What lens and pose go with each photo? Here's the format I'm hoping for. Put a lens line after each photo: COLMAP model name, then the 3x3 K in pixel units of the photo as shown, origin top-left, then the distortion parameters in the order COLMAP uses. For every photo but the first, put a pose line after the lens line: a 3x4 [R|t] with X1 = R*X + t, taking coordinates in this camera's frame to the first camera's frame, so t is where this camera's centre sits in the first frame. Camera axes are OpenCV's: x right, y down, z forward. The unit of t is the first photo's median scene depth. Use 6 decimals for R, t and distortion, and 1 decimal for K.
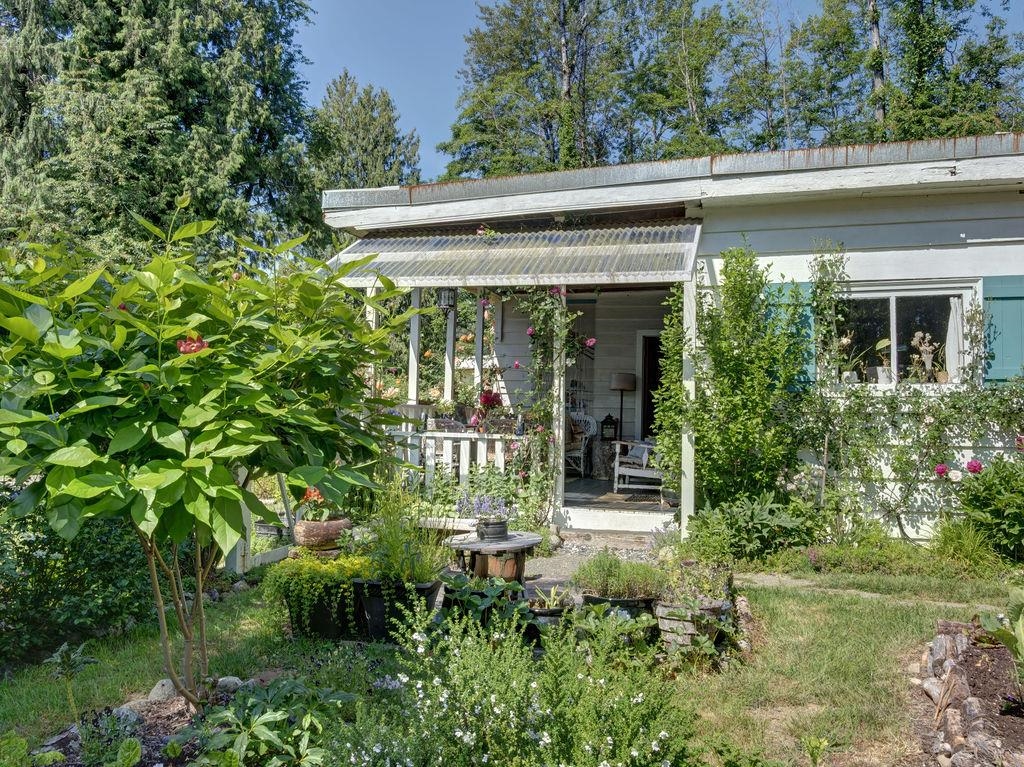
lens RADIAL K [[857.6, 0, 504.1], [0, 857.6, 381.9], [0, 0, 1]] dist [-0.002069, -0.014573]
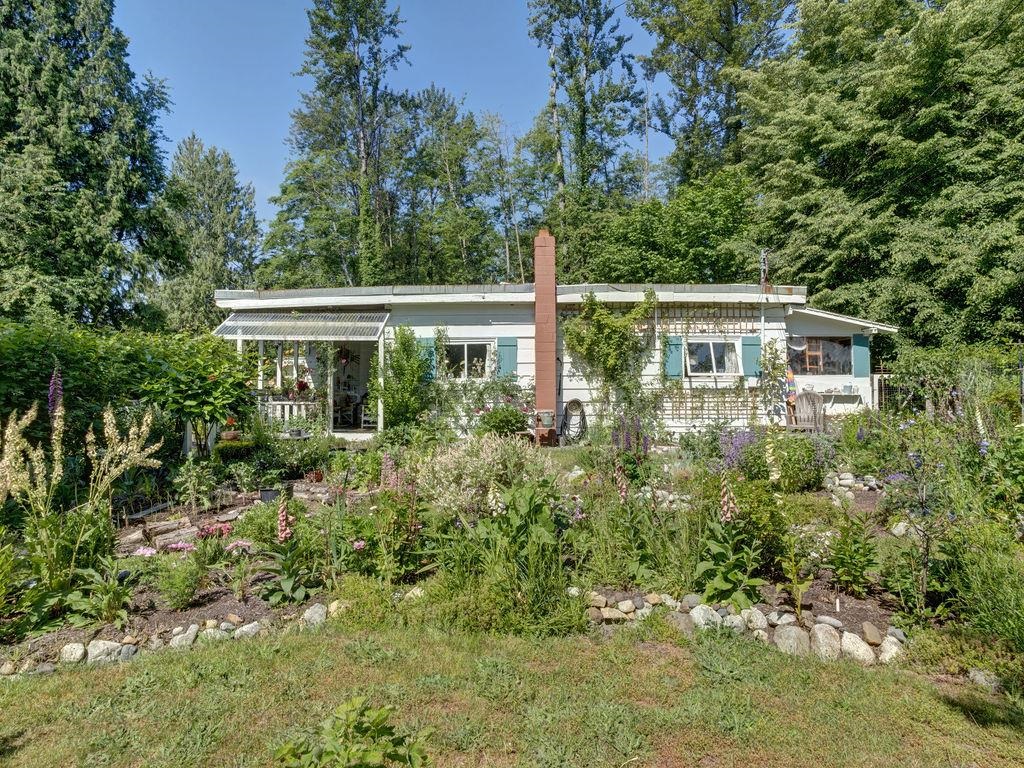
lens RADIAL K [[666.5, 0, 534.8], [0, 666.5, 379.3], [0, 0, 1]] dist [-0.002457, -0.002950]
pose [[0.955404, -0.010421, 0.295119, 0.019904], [0.005003, 0.999805, 0.019109, -0.009573], [-0.295261, -0.016781, 0.955269, -0.282317]]
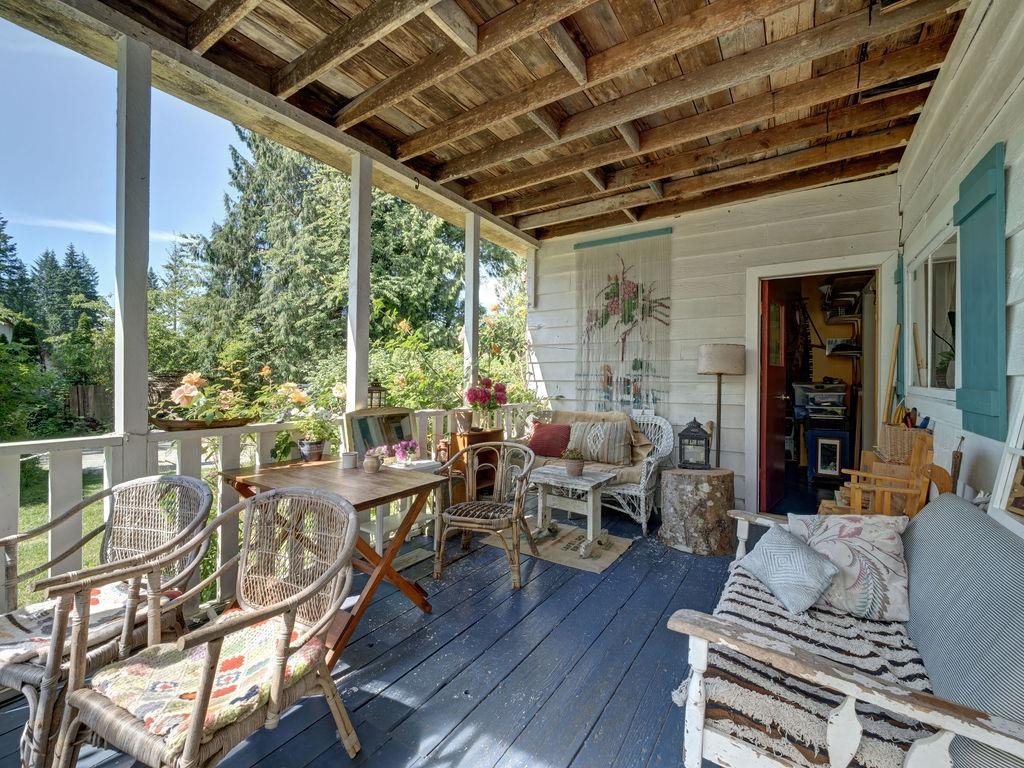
lens RADIAL K [[438.7, 0, 516.5], [0, 438.7, 375.8], [0, 0, 1]] dist [-0.000960, -0.001474]
pose [[0.954617, -0.014875, -0.297463, 0.047698], [0.023808, 0.999367, 0.026431, -0.000325], [0.296882, -0.032314, 0.954367, 0.340990]]
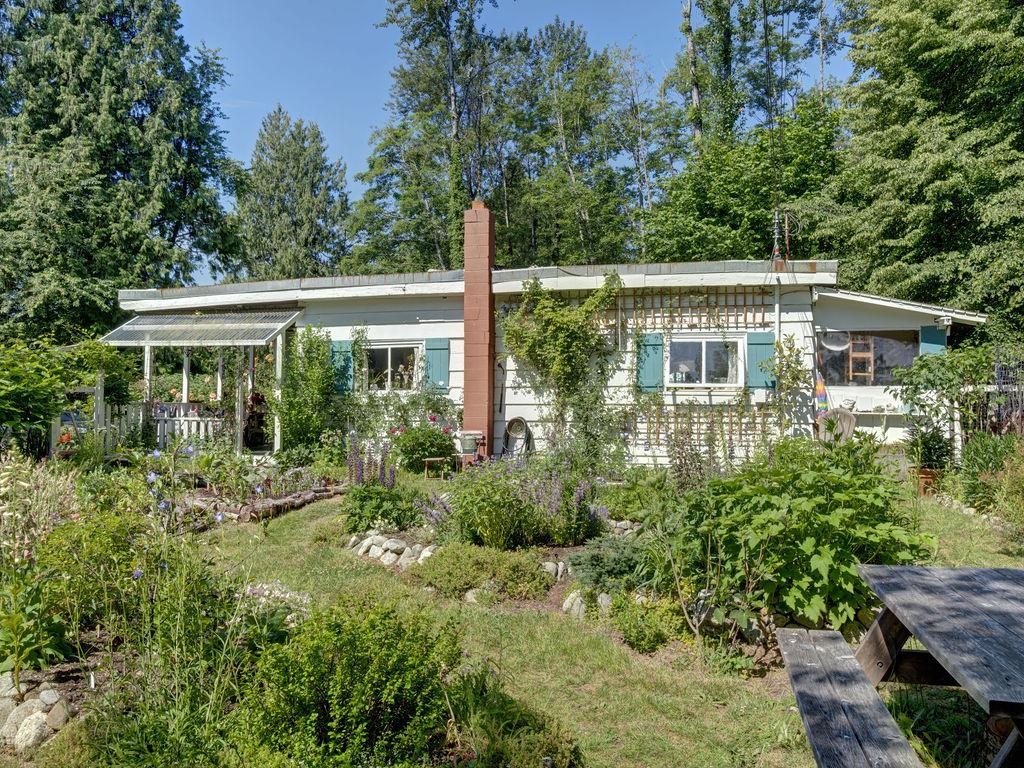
lens RADIAL K [[857.6, 0, 524.9], [0, 857.6, 383.9], [0, 0, 1]] dist [-0.002069, -0.014573]
pose [[0.999427, -0.009005, 0.032624, 0.212227], [0.008685, 0.999913, 0.009925, -0.009254], [-0.032711, -0.009636, 0.999418, -0.314461]]
